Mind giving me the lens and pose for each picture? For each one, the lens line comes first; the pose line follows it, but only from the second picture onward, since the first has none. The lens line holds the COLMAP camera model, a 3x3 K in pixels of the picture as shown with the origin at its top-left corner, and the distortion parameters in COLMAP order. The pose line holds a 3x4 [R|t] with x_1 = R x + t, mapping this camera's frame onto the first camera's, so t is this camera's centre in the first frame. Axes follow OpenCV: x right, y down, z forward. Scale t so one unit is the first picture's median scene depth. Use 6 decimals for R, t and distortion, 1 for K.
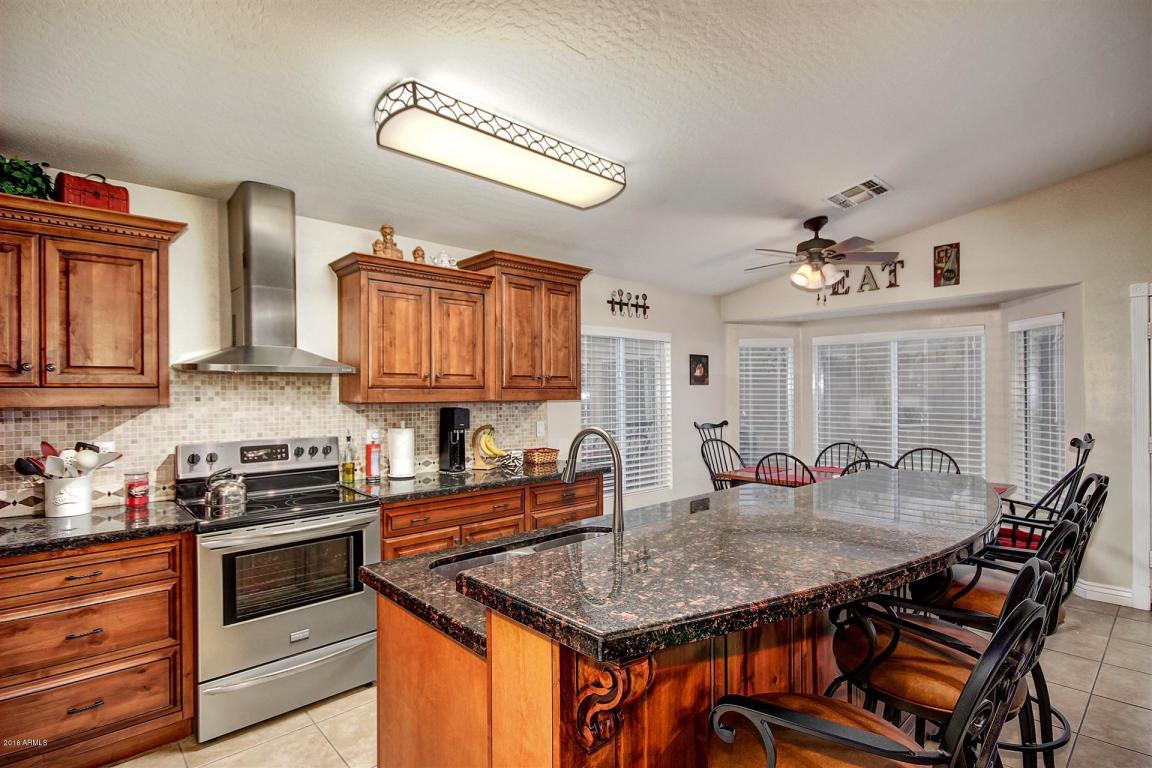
lens RADIAL K [[567.5, 0, 587.6], [0, 567.5, 392.9], [0, 0, 1]] dist [-0.008764, 0.001490]
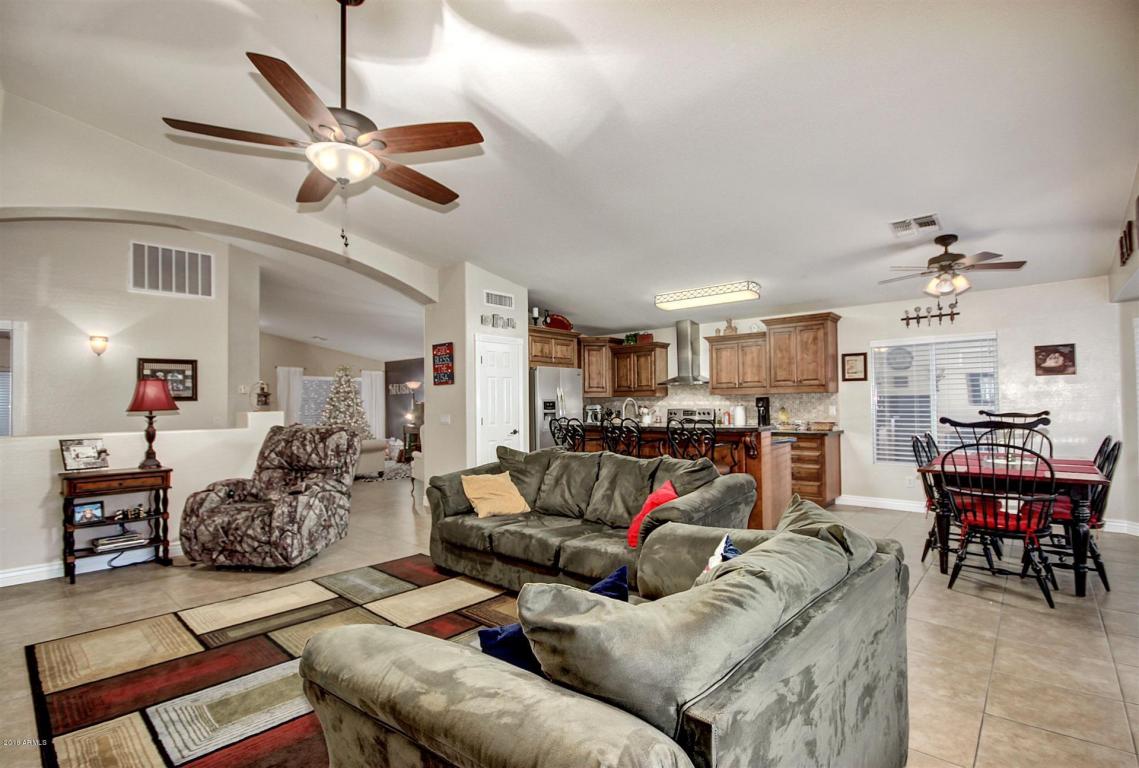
lens RADIAL K [[526.7, 0, 569.2], [0, 526.7, 387.6], [0, 0, 1]] dist [-0.004960, -0.000345]
pose [[0.096739, -0.027987, -0.994916, 1.881851], [0.009935, 0.999582, -0.027152, 0.043078], [0.995260, -0.007257, 0.096976, 0.137067]]
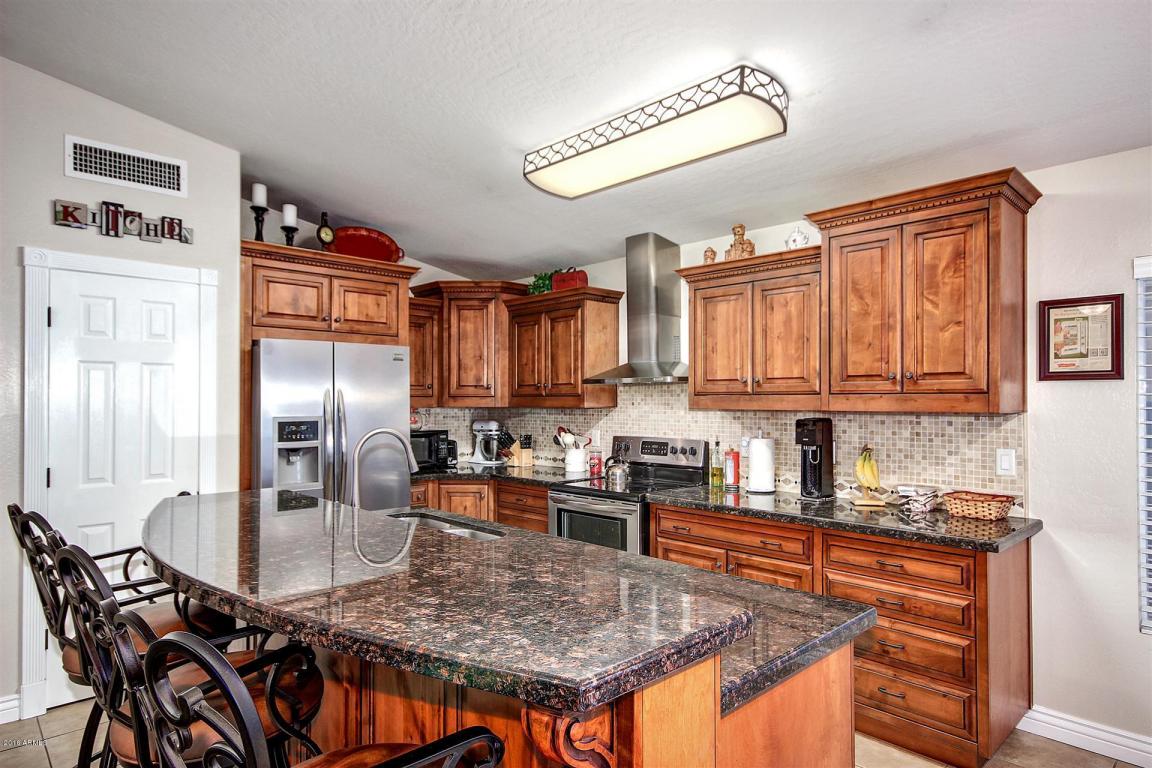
lens RADIAL K [[649.6, 0, 579.6], [0, 649.6, 387.2], [0, 0, 1]] dist [0.006552, 0.001130]
pose [[0.014592, -0.015227, -0.999778, 0.803486], [0.000029, 0.999884, -0.015228, -0.004411], [0.999894, 0.000193, 0.014591, 0.769263]]
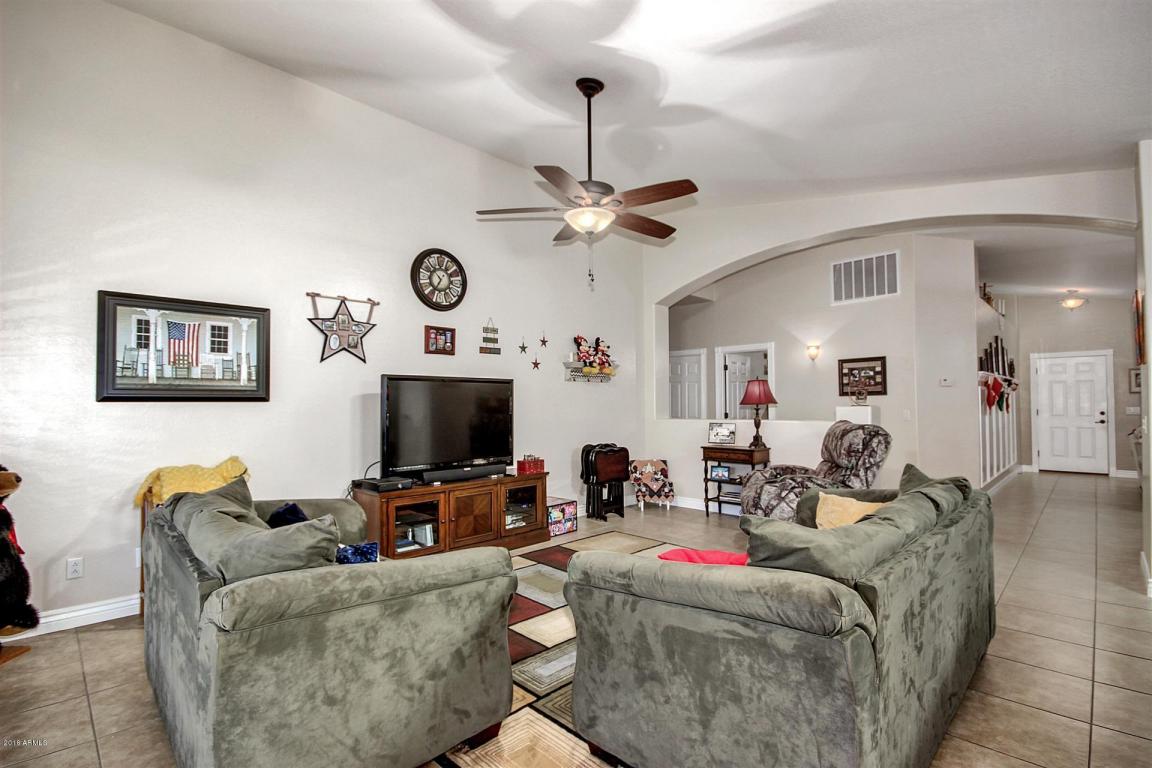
lens RADIAL K [[538.0, 0, 587.0], [0, 538.0, 392.6], [0, 0, 1]] dist [0.000061, -0.004516]
pose [[-0.998202, 0.010317, -0.059045, 1.089054], [0.011546, 0.999723, -0.020517, 0.045852], [0.058816, -0.021162, -0.998044, 0.992979]]
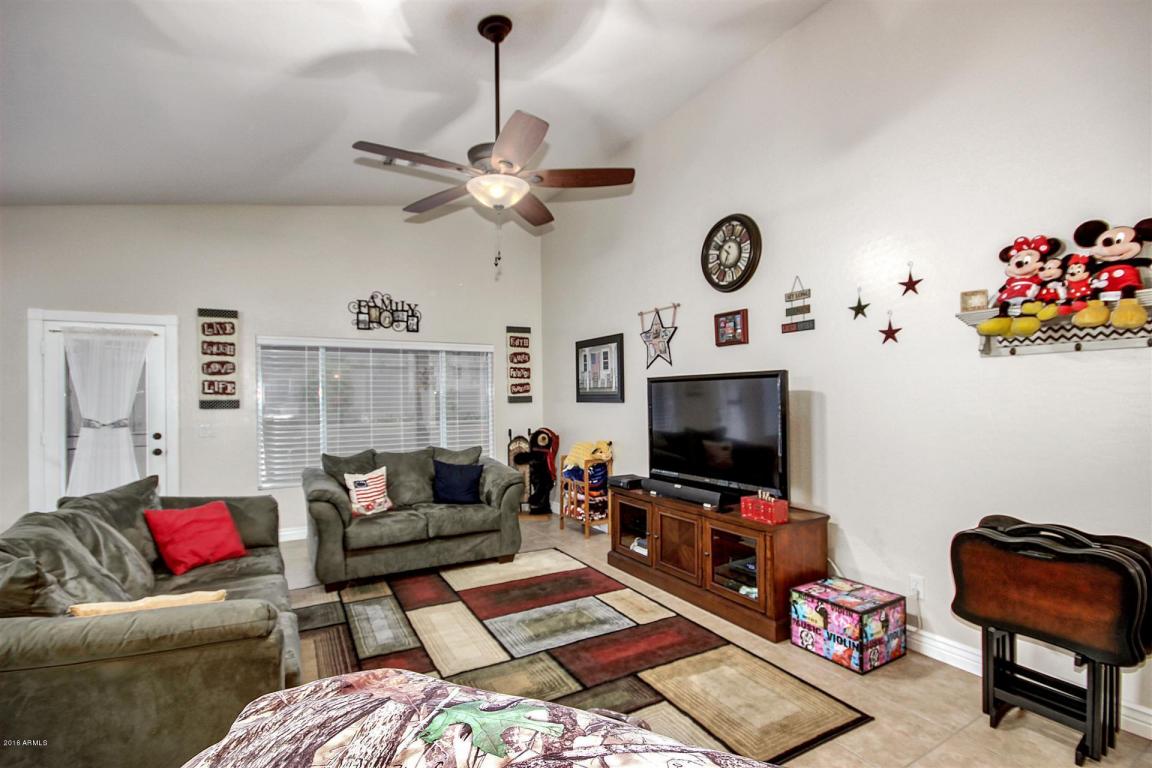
lens RADIAL K [[538.0, 0, 570.3], [0, 538.0, 387.3], [0, 0, 1]] dist [0.000061, -0.004516]
pose [[0.232224, 0.020780, 0.972440, 0.112169], [0.010940, 0.999653, -0.023974, 0.023831], [-0.972601, 0.016206, 0.231917, -0.490026]]
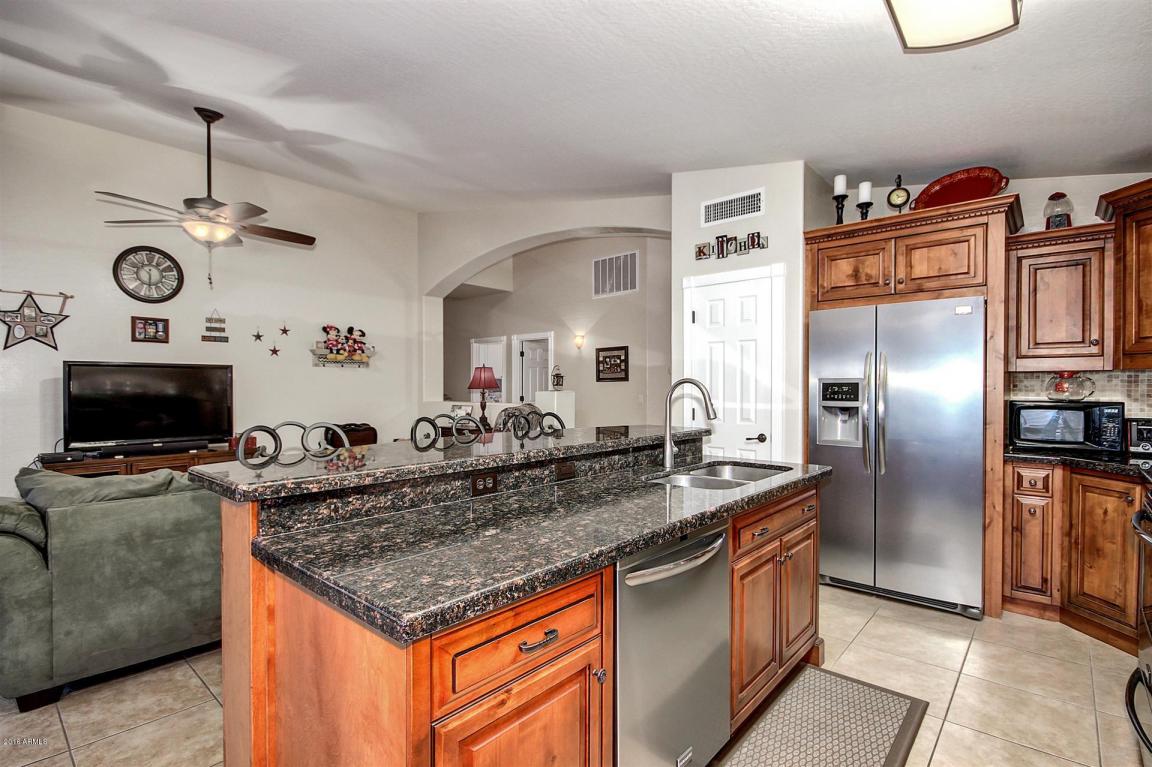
lens RADIAL K [[538.0, 0, 583.4], [0, 538.0, 391.4], [0, 0, 1]] dist [0.000061, -0.004516]
pose [[-0.993918, 0.006288, -0.109943, 0.236457], [0.004910, 0.999906, 0.012793, 0.041084], [0.110013, 0.012175, -0.993856, 1.285494]]
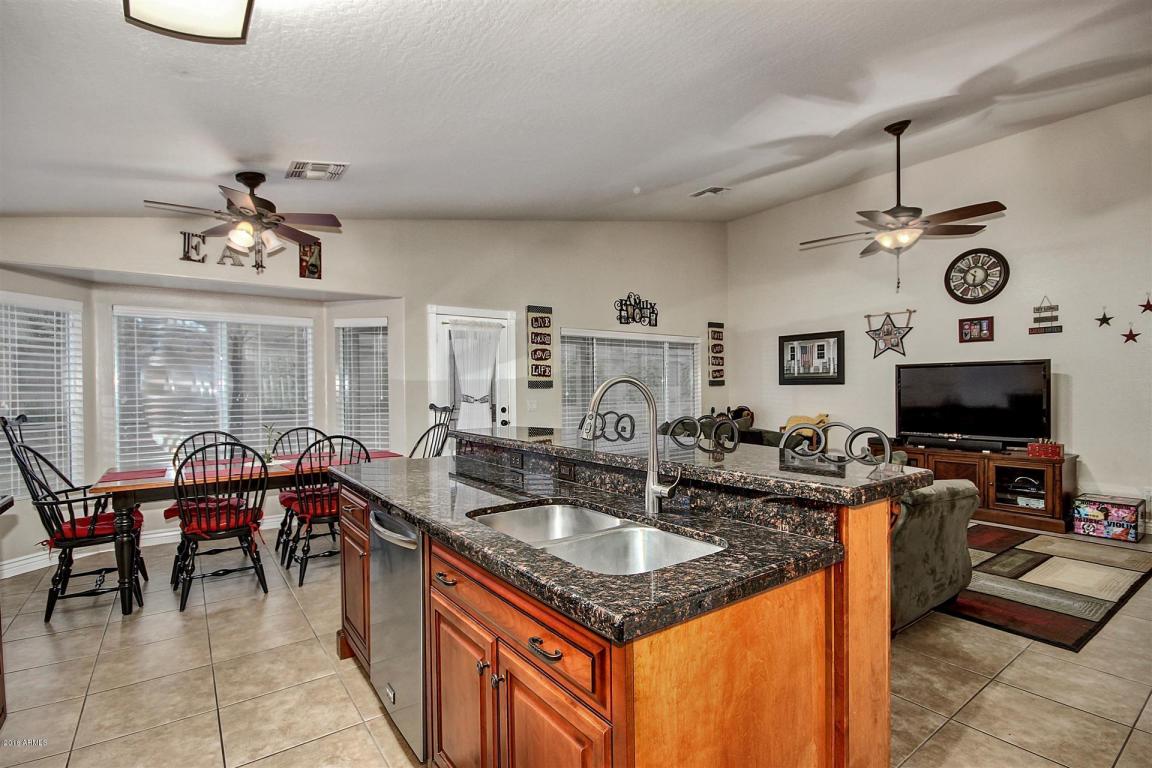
lens RADIAL K [[538.0, 0, 578.0], [0, 538.0, 393.8], [0, 0, 1]] dist [0.000061, -0.004516]
pose [[0.118216, -0.008039, 0.992955, -0.490998], [0.009379, 0.999932, 0.006979, 0.046155], [-0.992944, 0.008488, 0.118283, 0.523587]]
